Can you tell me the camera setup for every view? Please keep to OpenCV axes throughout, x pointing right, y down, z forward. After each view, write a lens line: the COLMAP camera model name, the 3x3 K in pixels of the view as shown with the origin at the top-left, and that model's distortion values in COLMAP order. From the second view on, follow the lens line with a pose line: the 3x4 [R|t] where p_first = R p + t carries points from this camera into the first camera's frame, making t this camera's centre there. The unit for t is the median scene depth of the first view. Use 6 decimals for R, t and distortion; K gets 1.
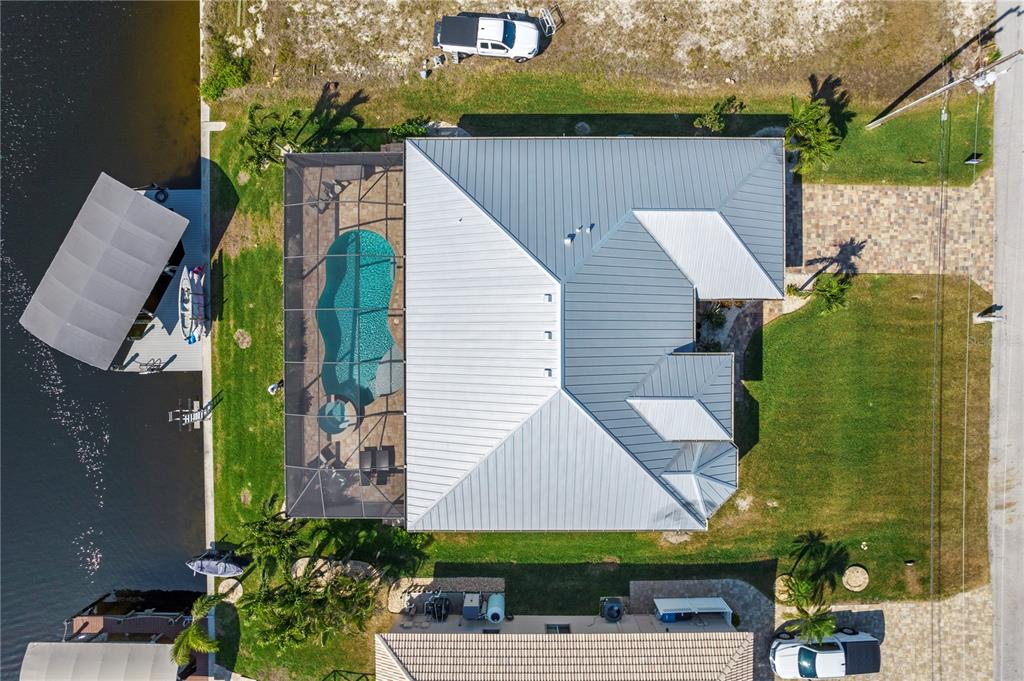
lens RADIAL K [[645.6, 0, 521.1], [0, 645.6, 359.5], [0, 0, 1]] dist [-0.013635, 0.002483]
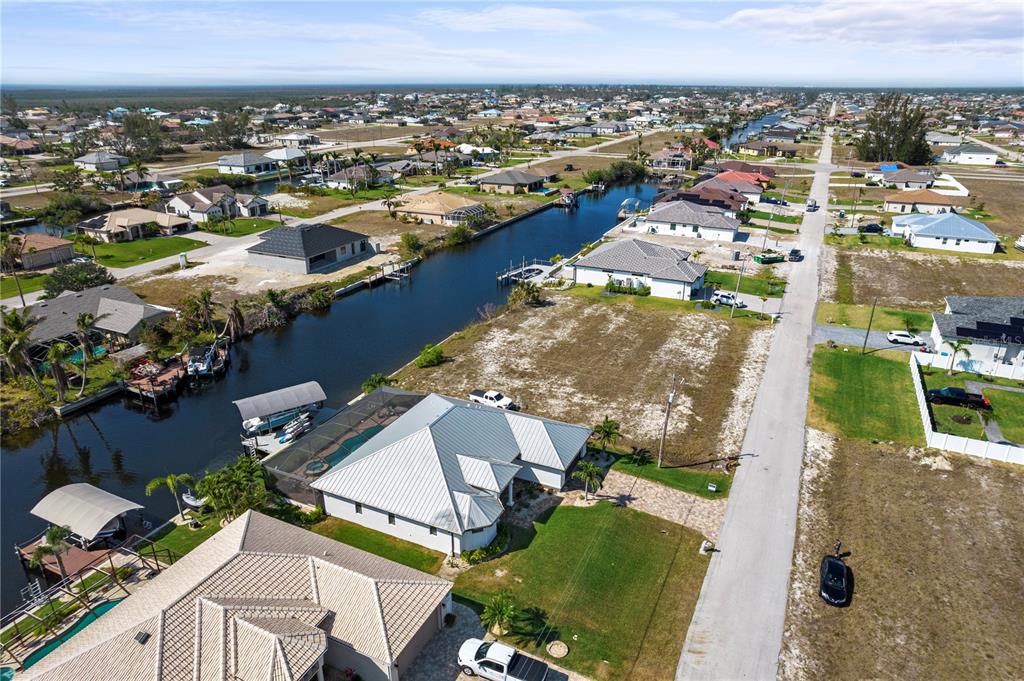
lens RADIAL K [[645.6, 0, 521.1], [0, 645.6, 359.5], [0, 0, 1]] dist [-0.013635, 0.002483]
pose [[0.906013, 0.170513, -0.387384, 0.842950], [-0.423121, 0.342321, -0.838919, 1.210609], [-0.010437, 0.923981, 0.382295, 0.035457]]
